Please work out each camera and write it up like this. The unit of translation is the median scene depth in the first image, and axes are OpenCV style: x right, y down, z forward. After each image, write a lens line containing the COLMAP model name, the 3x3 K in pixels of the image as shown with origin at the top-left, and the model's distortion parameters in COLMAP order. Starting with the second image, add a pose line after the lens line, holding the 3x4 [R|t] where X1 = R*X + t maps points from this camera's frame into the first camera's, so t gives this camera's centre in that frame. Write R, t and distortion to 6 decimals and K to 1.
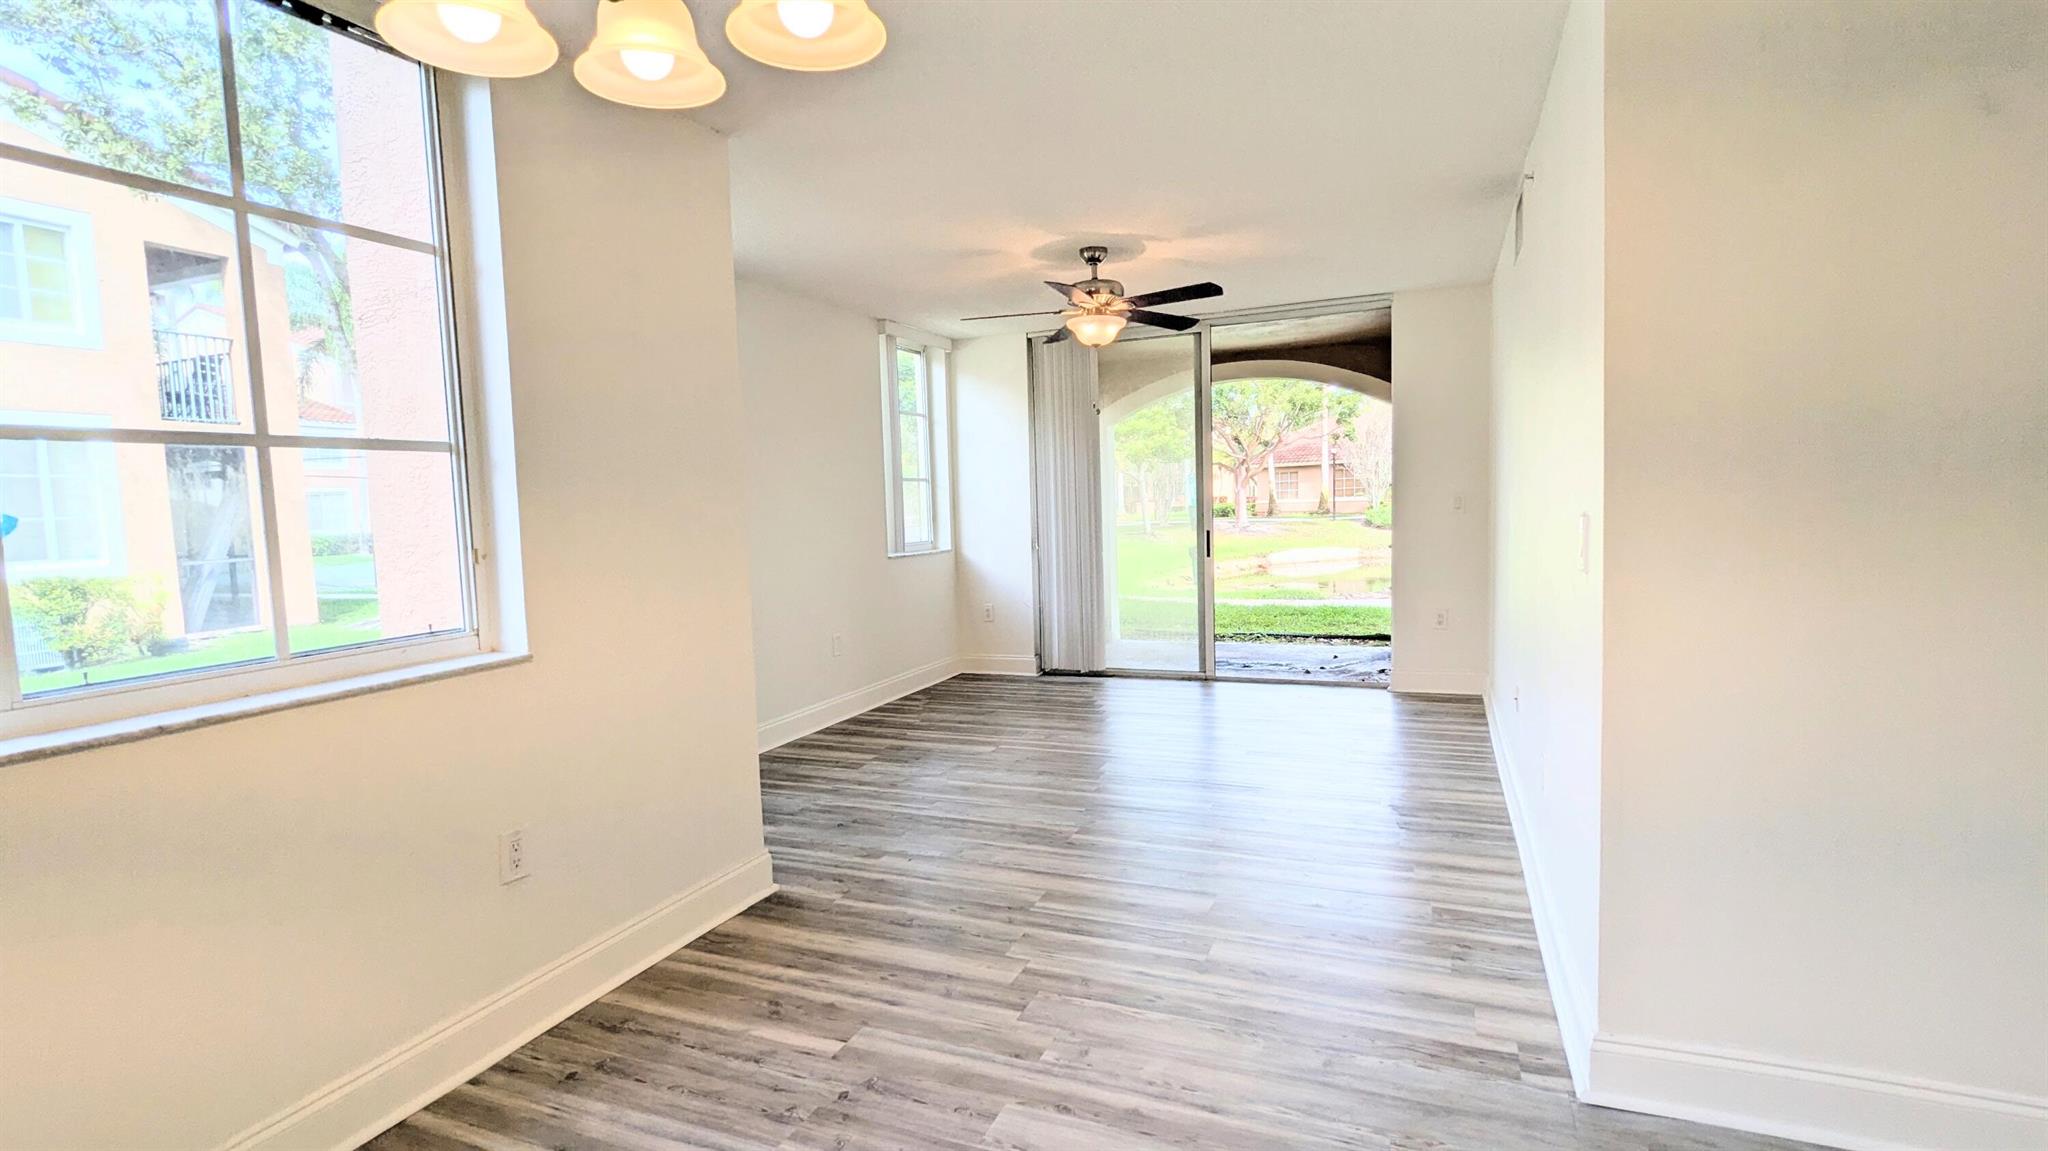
lens RADIAL K [[962.4, 0, 1031.5], [0, 962.4, 578.1], [0, 0, 1]] dist [0.000817, 0.000078]
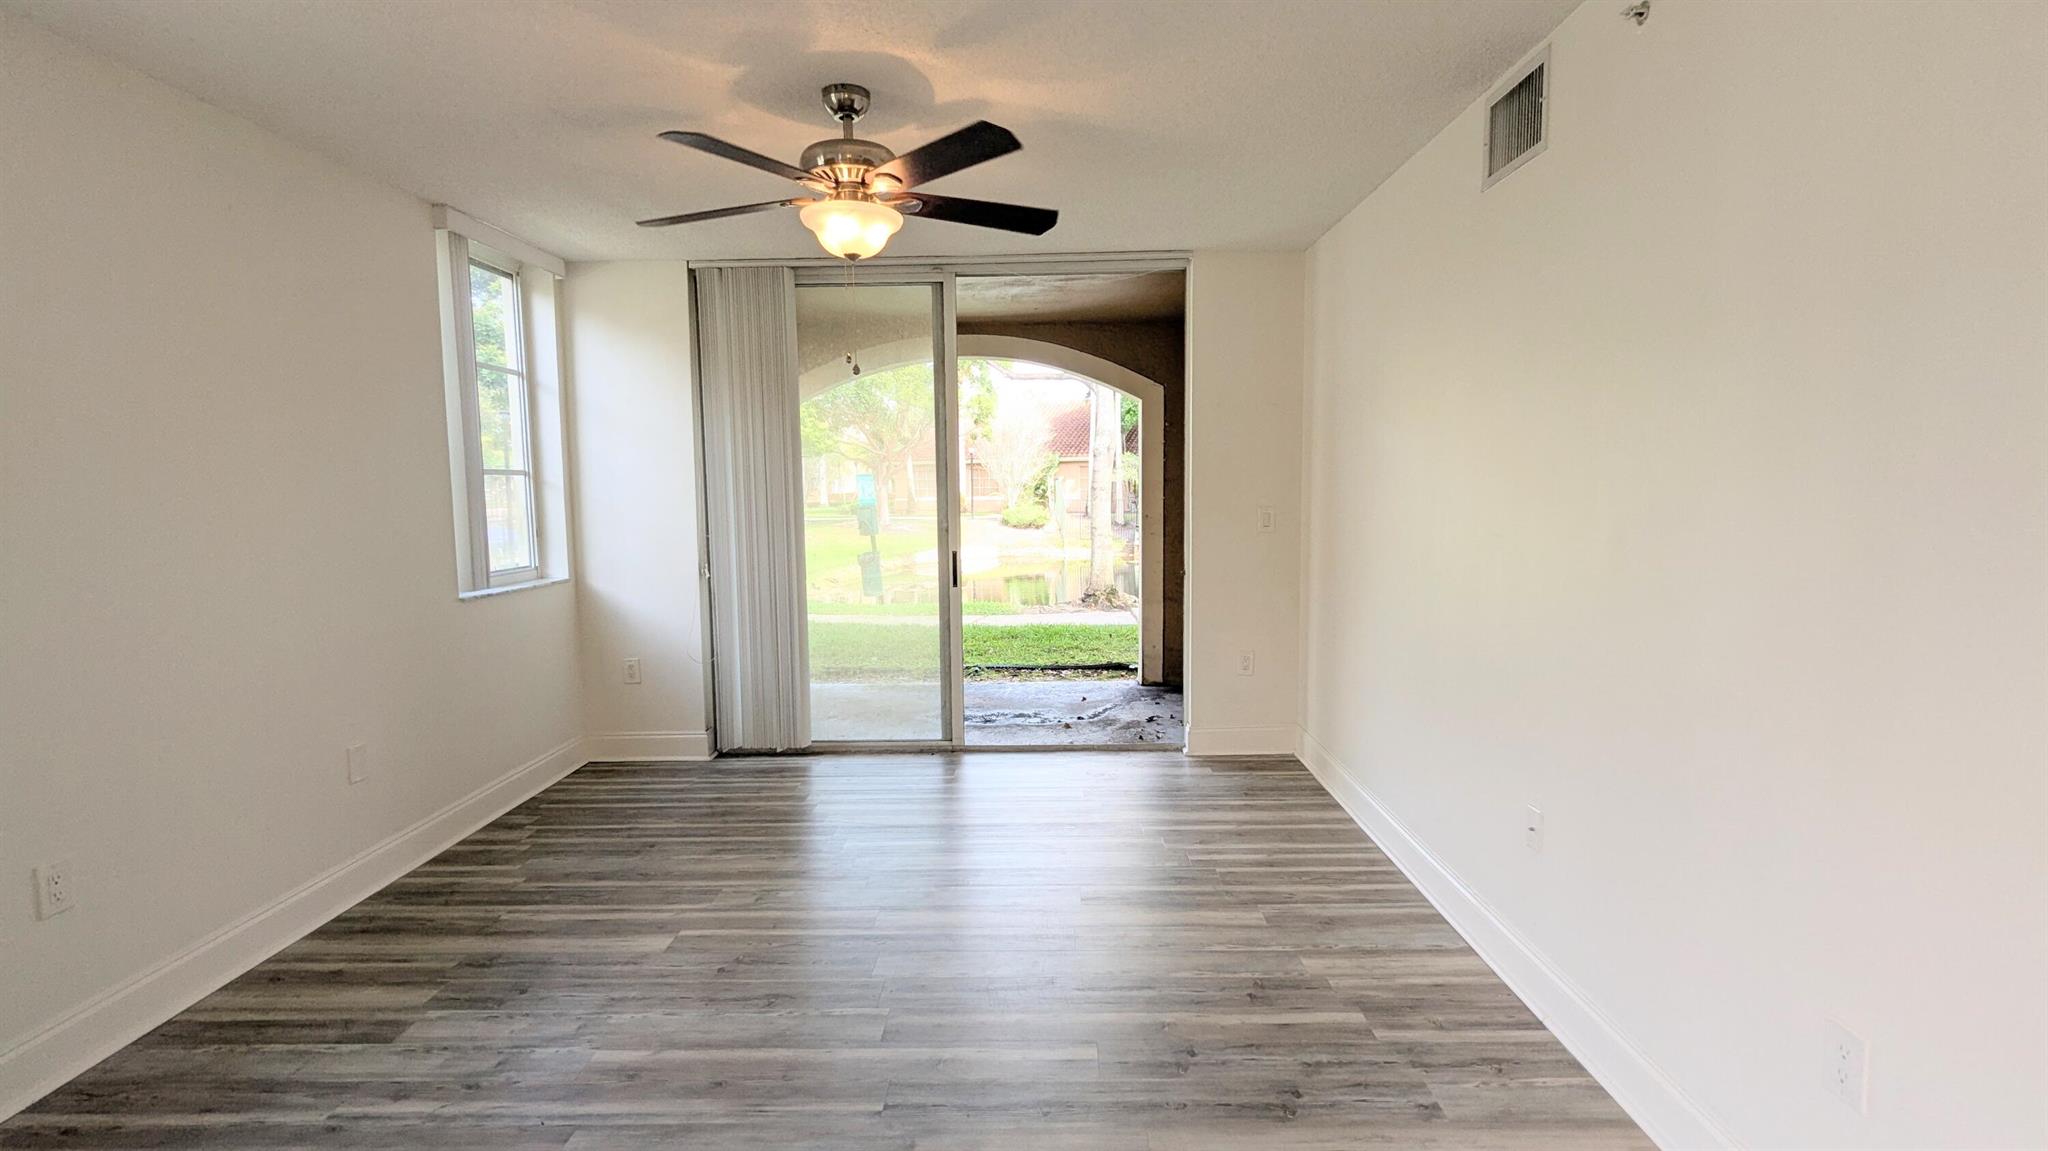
lens RADIAL K [[960.2, 0, 1031.3], [0, 960.2, 580.5], [0, 0, 1]] dist [-0.003443, -0.000724]
pose [[0.927828, -0.016138, 0.372660, -0.039438], [0.013508, 0.999862, 0.009669, -0.035089], [-0.372764, -0.003937, 0.927918, 0.305708]]
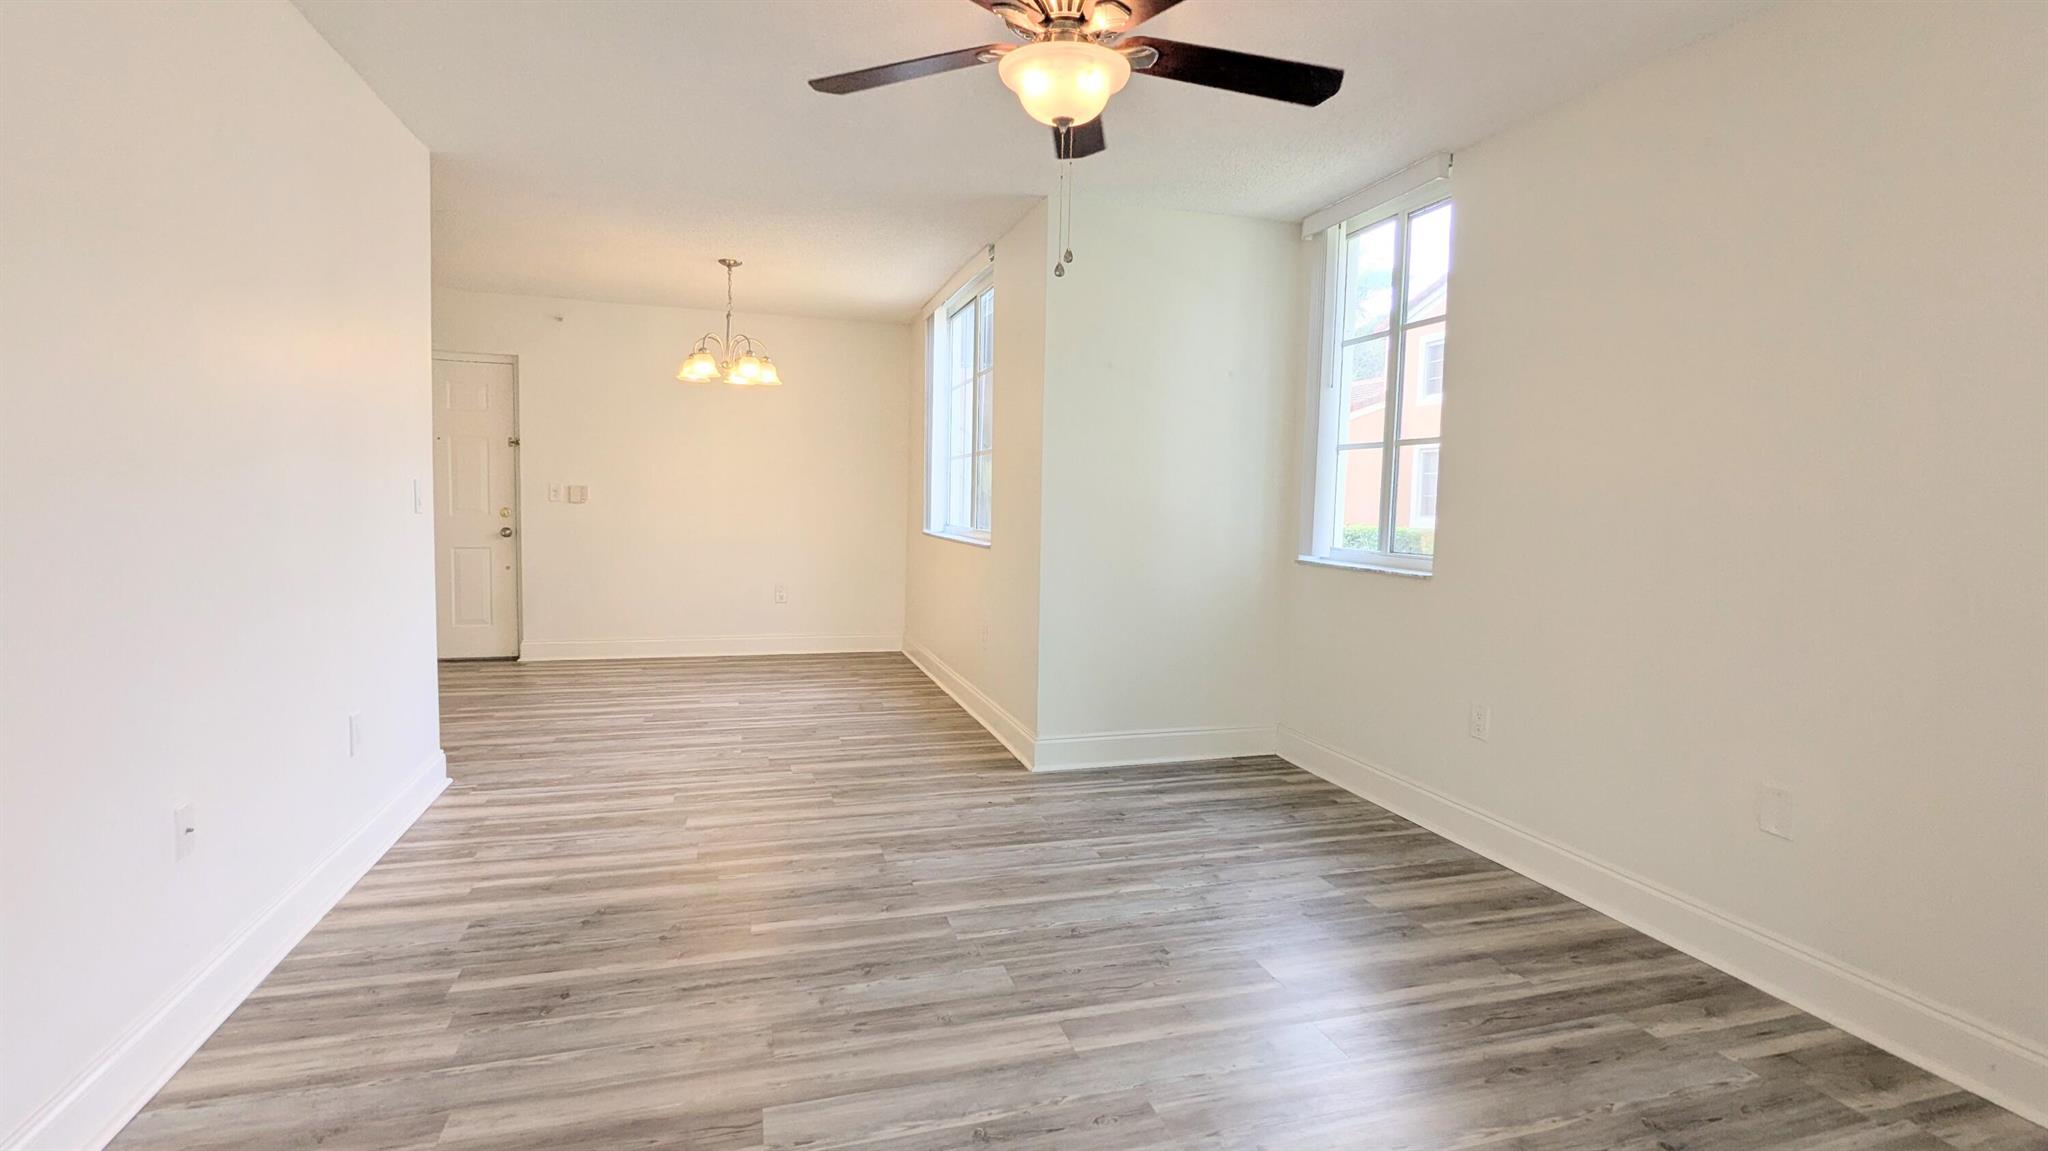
lens RADIAL K [[962.4, 0, 1031.5], [0, 962.4, 578.1], [0, 0, 1]] dist [0.000817, 0.000078]
pose [[-0.767439, 0.069758, -0.637316, 0.283559], [-0.049454, 0.984660, 0.167329, -0.077729], [0.639212, 0.159933, -0.752217, 1.011521]]
